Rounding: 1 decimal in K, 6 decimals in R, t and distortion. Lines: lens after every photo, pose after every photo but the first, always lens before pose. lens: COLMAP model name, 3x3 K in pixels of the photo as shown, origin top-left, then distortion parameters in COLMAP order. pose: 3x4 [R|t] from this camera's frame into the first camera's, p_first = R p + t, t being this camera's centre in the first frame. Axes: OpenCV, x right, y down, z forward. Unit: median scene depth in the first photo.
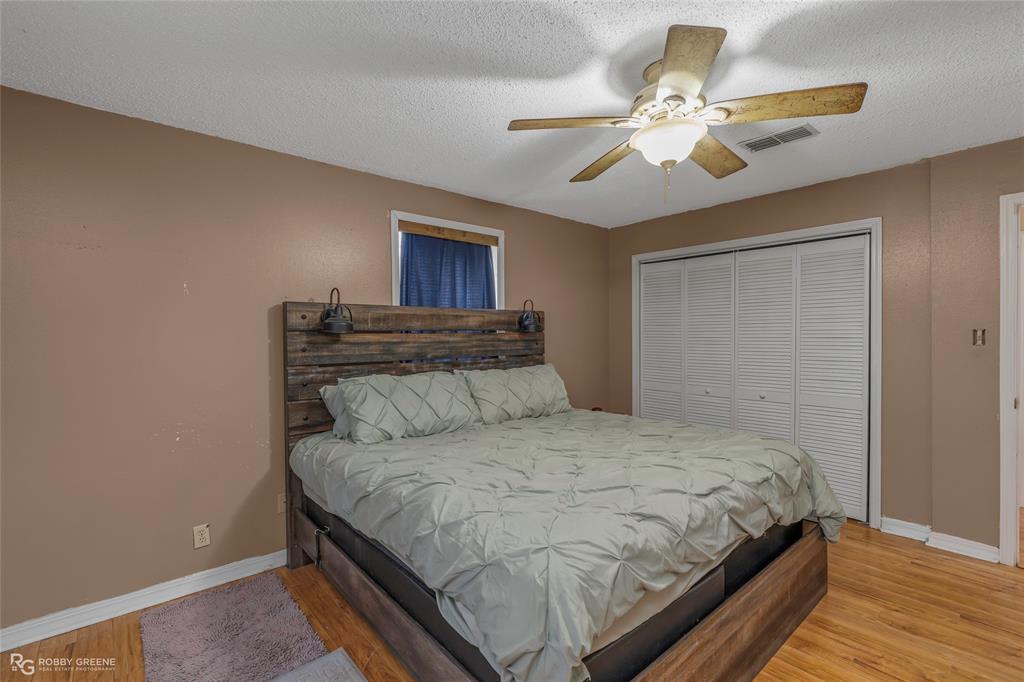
lens RADIAL K [[469.5, 0, 512.8], [0, 469.5, 340.1], [0, 0, 1]] dist [-0.005898, 0.002546]
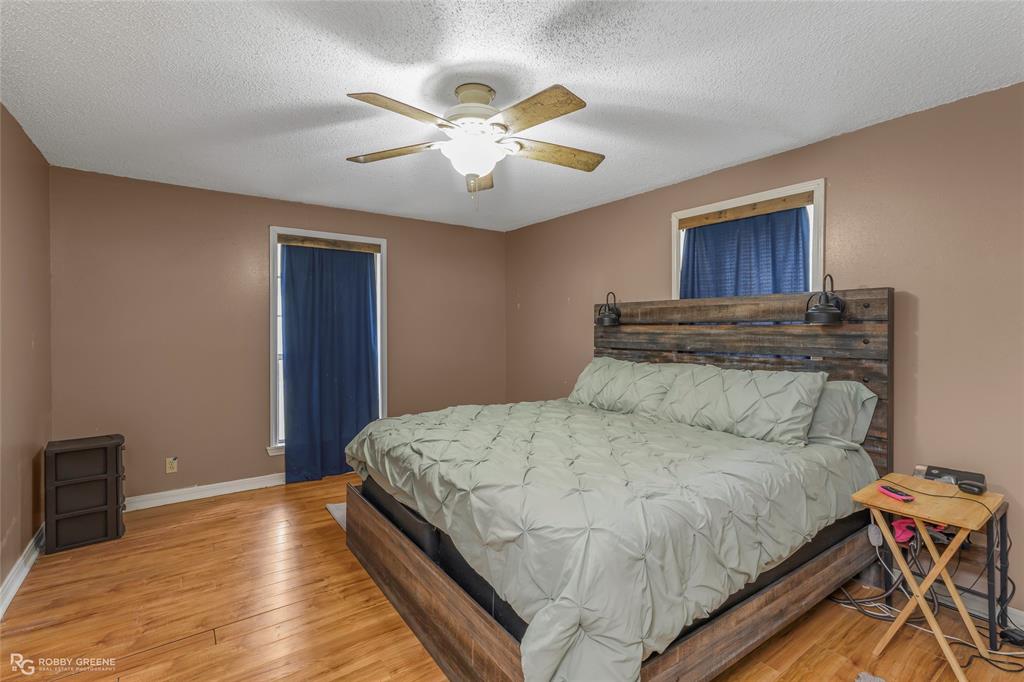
lens RADIAL K [[469.5, 0, 512.1], [0, 469.5, 332.7], [0, 0, 1]] dist [-0.005898, 0.002546]
pose [[-0.109019, 0.018938, -0.993859, 0.863206], [-0.009636, 0.999751, 0.020107, -0.015036], [0.993993, 0.011769, -0.108809, 0.733431]]
